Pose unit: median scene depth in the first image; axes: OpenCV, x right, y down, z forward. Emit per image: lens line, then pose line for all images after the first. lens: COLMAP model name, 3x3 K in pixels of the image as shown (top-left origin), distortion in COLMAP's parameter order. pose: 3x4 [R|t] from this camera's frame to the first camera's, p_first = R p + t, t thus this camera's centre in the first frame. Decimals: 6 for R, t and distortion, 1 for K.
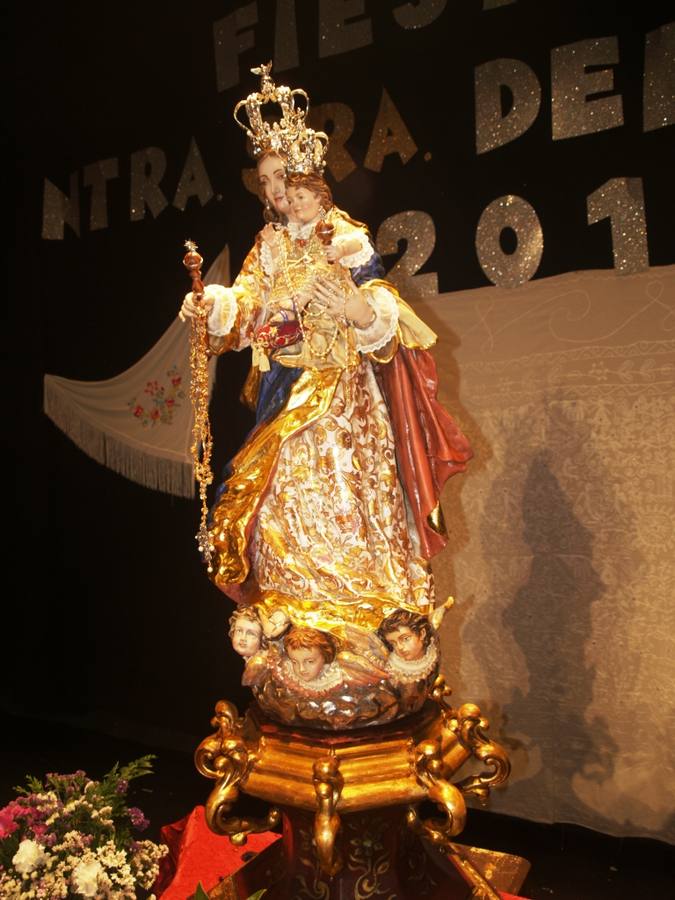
lens RADIAL K [[771.6, 0, 338.0], [0, 771.6, 447.8], [0, 0, 1]] dist [-0.080827, 0.006420]
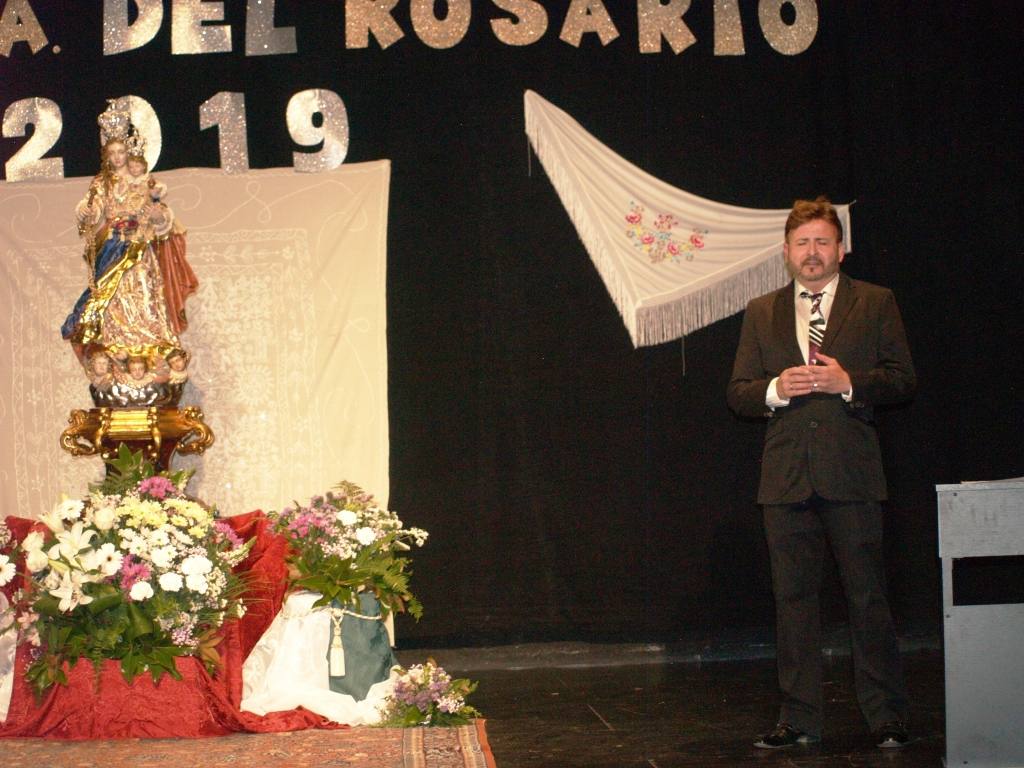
lens RADIAL K [[2428.3, 0, 508.5], [0, 2428.3, 340.6], [0, 0, 1]] dist [-0.343340, 0.125401]
pose [[0.850659, 0.024834, 0.525131, -1.242529], [0.014722, 0.997367, -0.071015, 0.311238], [-0.525511, 0.068141, 0.848053, -2.445657]]
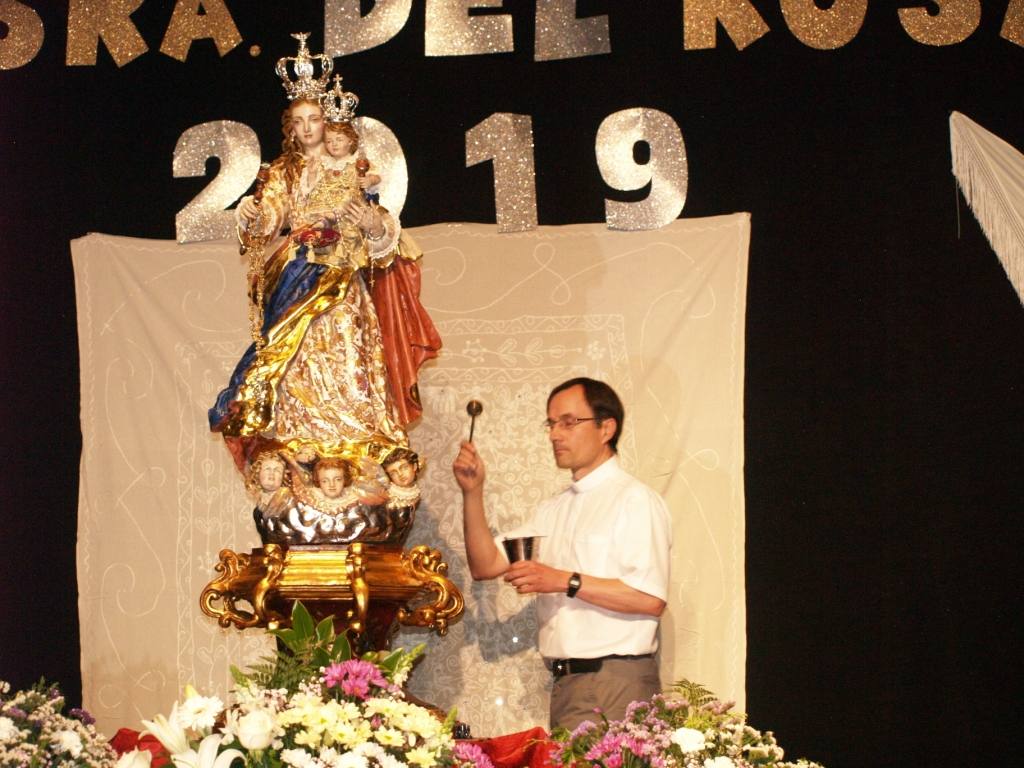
lens RADIAL K [[2409.7, 0, 511.2], [0, 2409.7, 344.1], [0, 0, 1]] dist [-0.366481, 0.481863]
pose [[0.910620, 0.082980, 0.404828, -0.636350], [-0.009070, 0.983410, -0.181172, 0.346590], [-0.413145, 0.161307, 0.896265, -1.253535]]
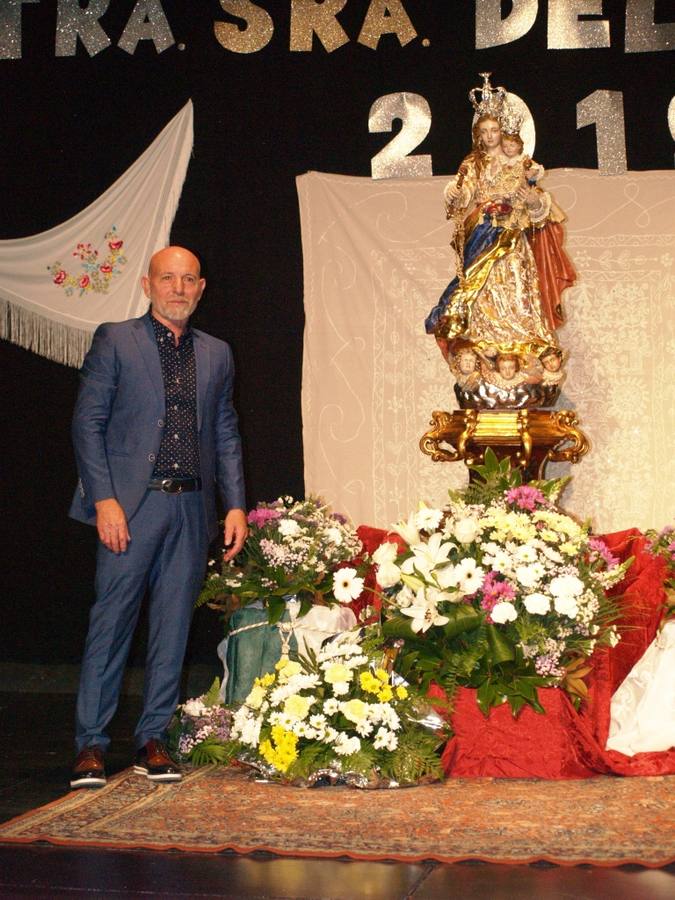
lens RADIAL K [[2147.7, 0, 314.7], [0, 2147.7, 449.9], [0, 0, 1]] dist [-0.342635, 0.158845]
pose [[0.949453, 0.040988, 0.311223, -1.007211], [-0.029314, 0.998683, -0.042098, 0.328193], [-0.312539, 0.030847, 0.949404, -1.861466]]
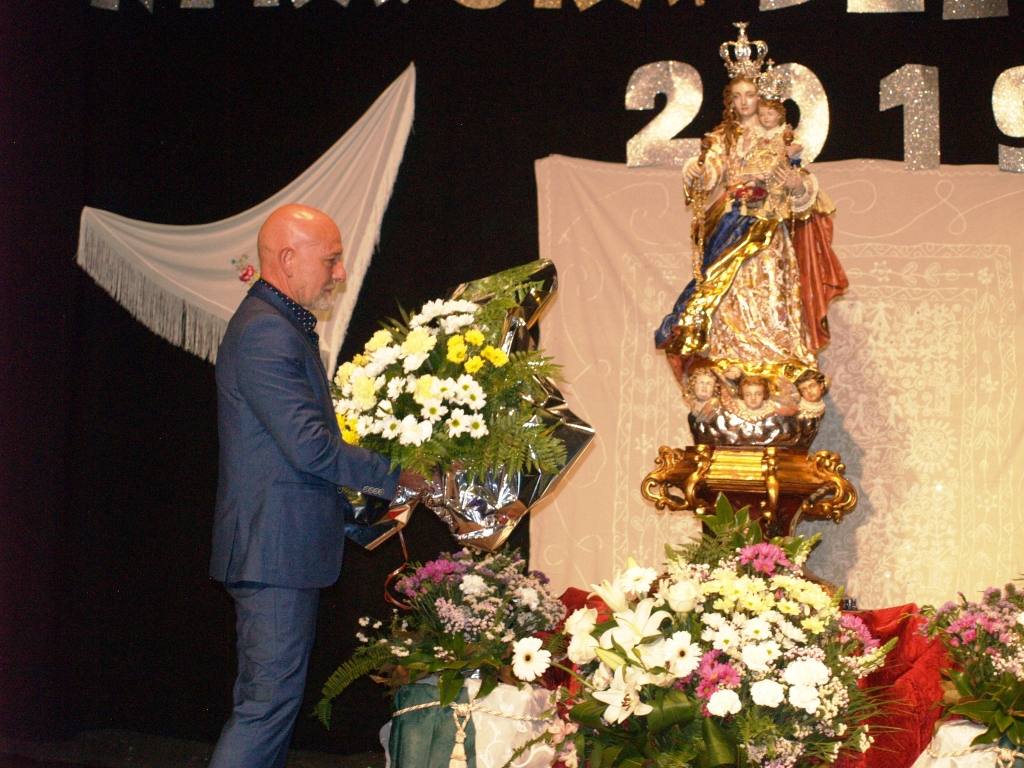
lens RADIAL K [[2428.3, 0, 508.5], [0, 2428.3, 340.6], [0, 0, 1]] dist [-0.343340, 0.125401]
pose [[0.964464, 0.099692, 0.244684, -0.788231], [-0.074397, 0.991082, -0.110548, 0.335490], [-0.253522, 0.088416, 0.963280, -1.658788]]
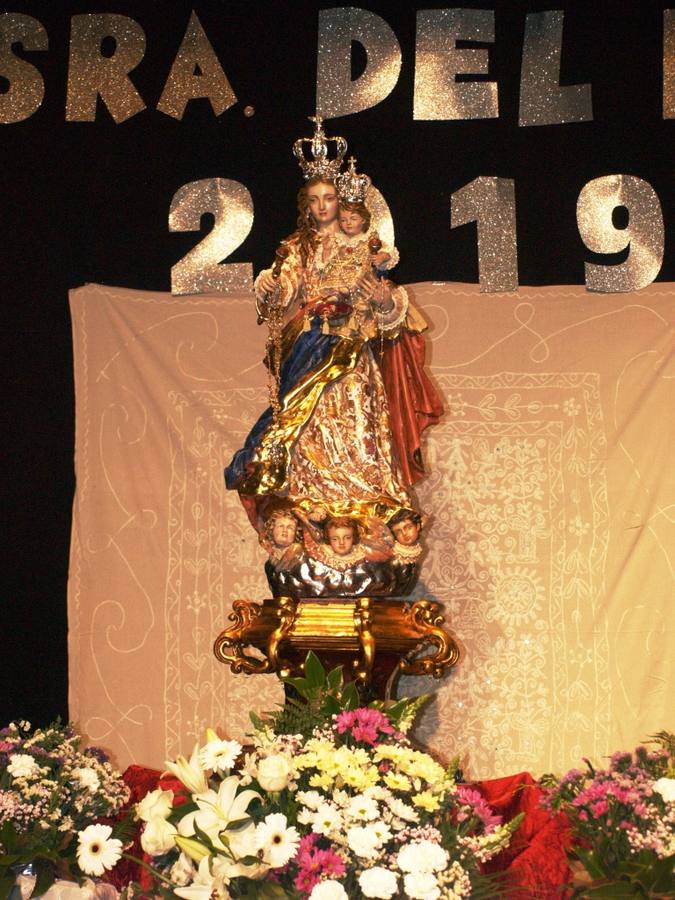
lens RADIAL K [[2452.3, 0, 320.4], [0, 2452.3, 447.8], [0, 0, 1]] dist [-0.157334, -0.559501]
pose [[0.926113, 0.088184, 0.366794, -0.767484], [-0.037829, 0.989103, -0.142284, 0.331137], [-0.375344, 0.117896, 0.919357, -1.383549]]
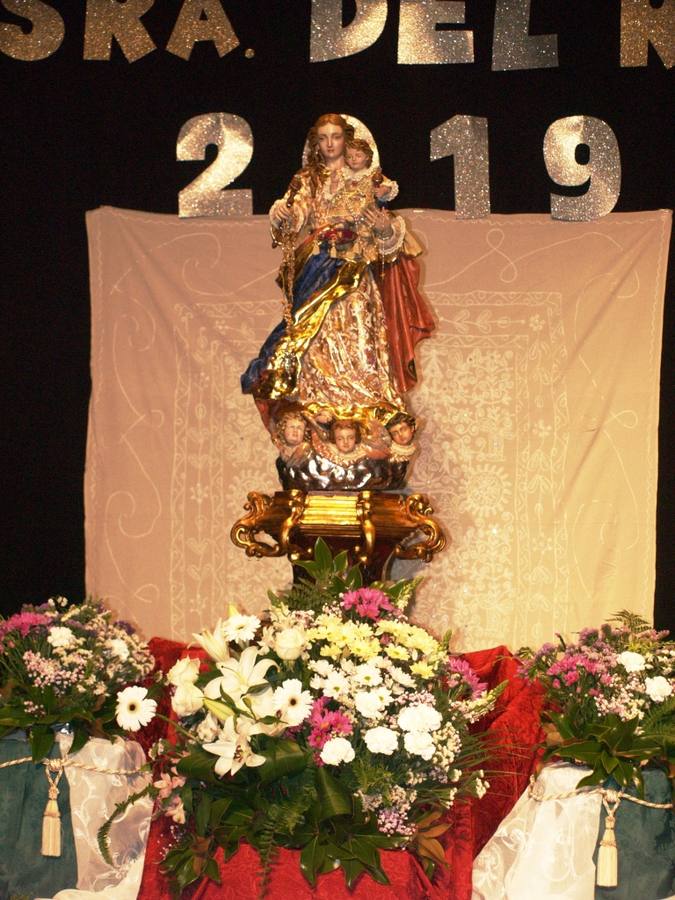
lens RADIAL K [[2272.3, 0, 340.8], [0, 2272.3, 450.1], [0, 0, 1]] dist [-0.246693, -0.299148]
pose [[0.912199, 0.081034, 0.401655, -0.856422], [-0.044093, 0.993970, -0.100395, 0.340632], [-0.407368, 0.073870, 0.910272, -1.449332]]
